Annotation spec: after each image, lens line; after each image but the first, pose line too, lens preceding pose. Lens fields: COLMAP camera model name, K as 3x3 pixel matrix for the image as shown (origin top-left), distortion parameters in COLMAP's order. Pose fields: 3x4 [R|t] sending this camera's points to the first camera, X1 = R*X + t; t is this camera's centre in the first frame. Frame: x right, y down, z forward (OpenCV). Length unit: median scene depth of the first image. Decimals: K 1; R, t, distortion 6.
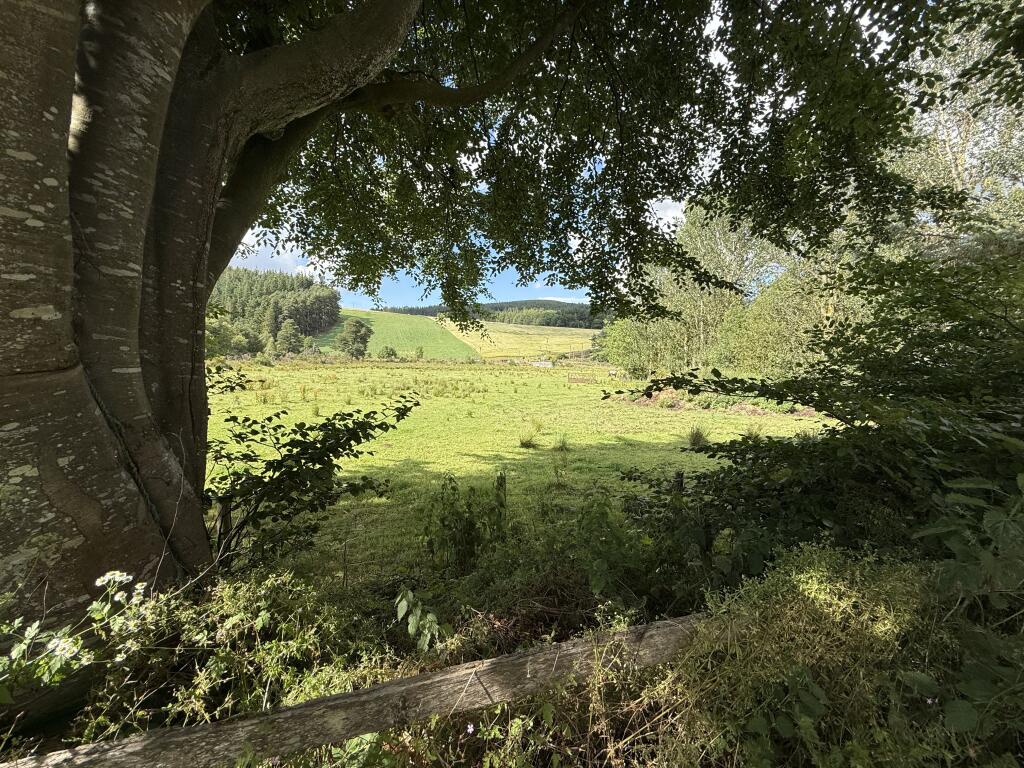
lens RADIAL K [[407.7, 0, 510.0], [0, 407.7, 383.1], [0, 0, 1]] dist [0.000849, -0.000388]
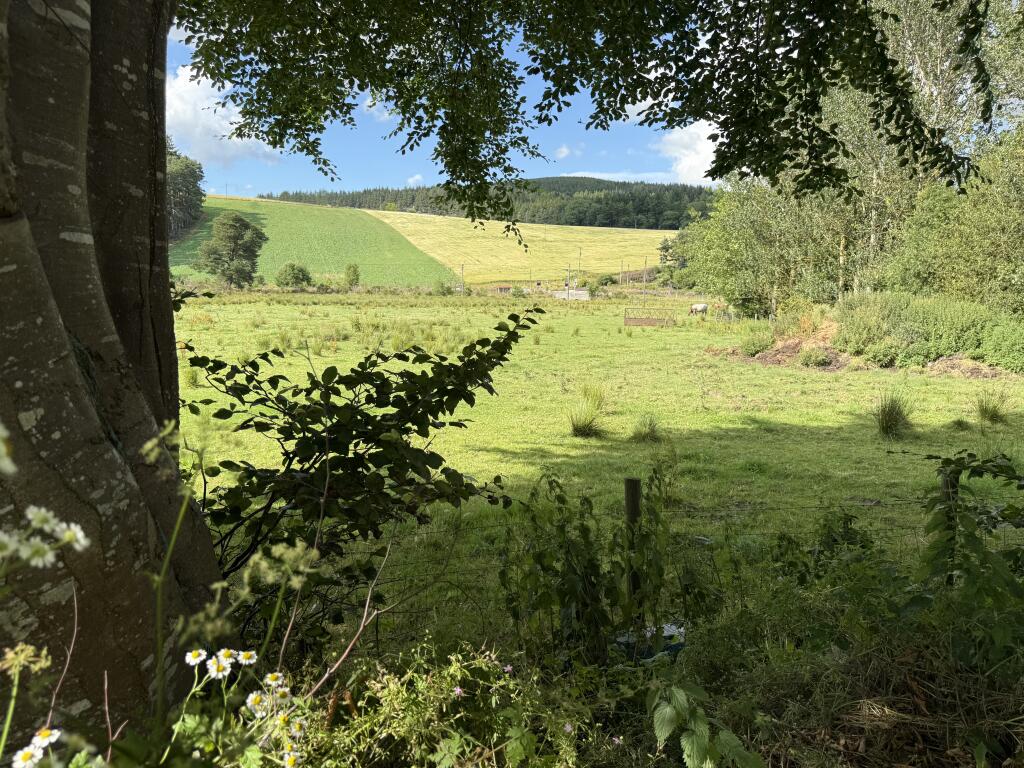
lens RADIAL K [[713.5, 0, 507.3], [0, 713.5, 402.2], [0, 0, 1]] dist [0.118944, -0.179153]
pose [[0.999930, -0.009591, -0.006985, -0.028121], [0.010247, 0.994831, 0.101027, 0.004894], [0.005980, -0.101092, 0.994859, 0.010289]]
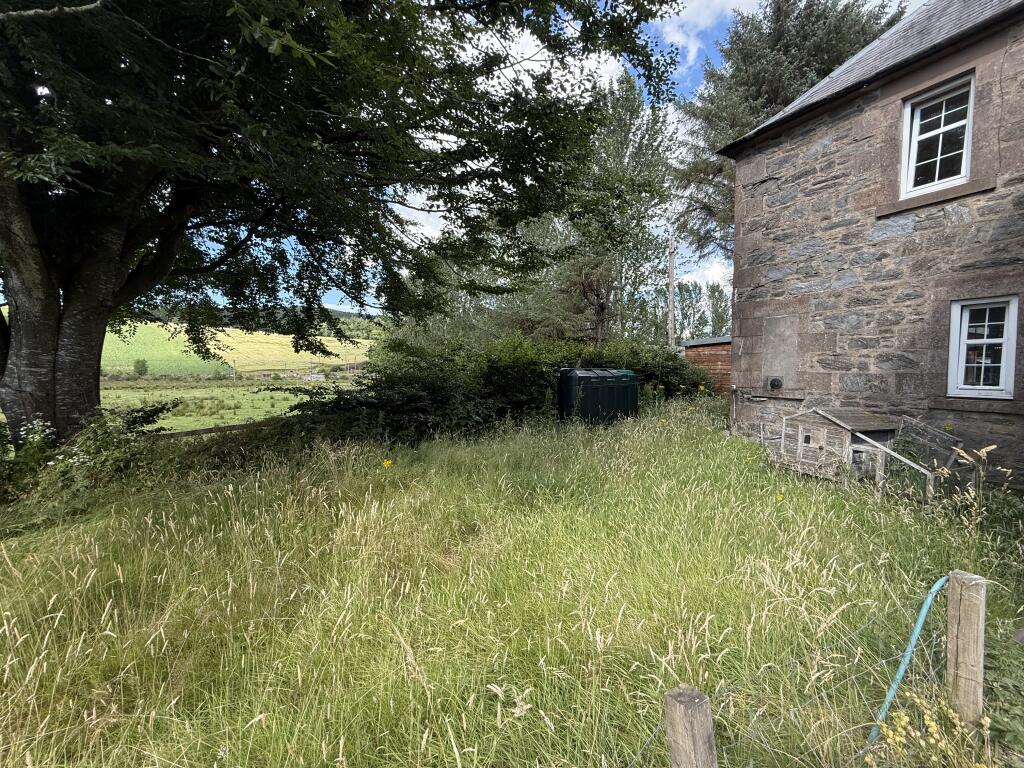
lens RADIAL K [[407.7, 0, 510.0], [0, 407.7, 383.1], [0, 0, 1]] dist [0.000849, -0.000388]
pose [[0.867736, -0.039387, 0.495463, 0.035680], [0.052033, 0.998576, -0.011745, 0.008411], [-0.494295, 0.035972, 0.868550, -0.273229]]
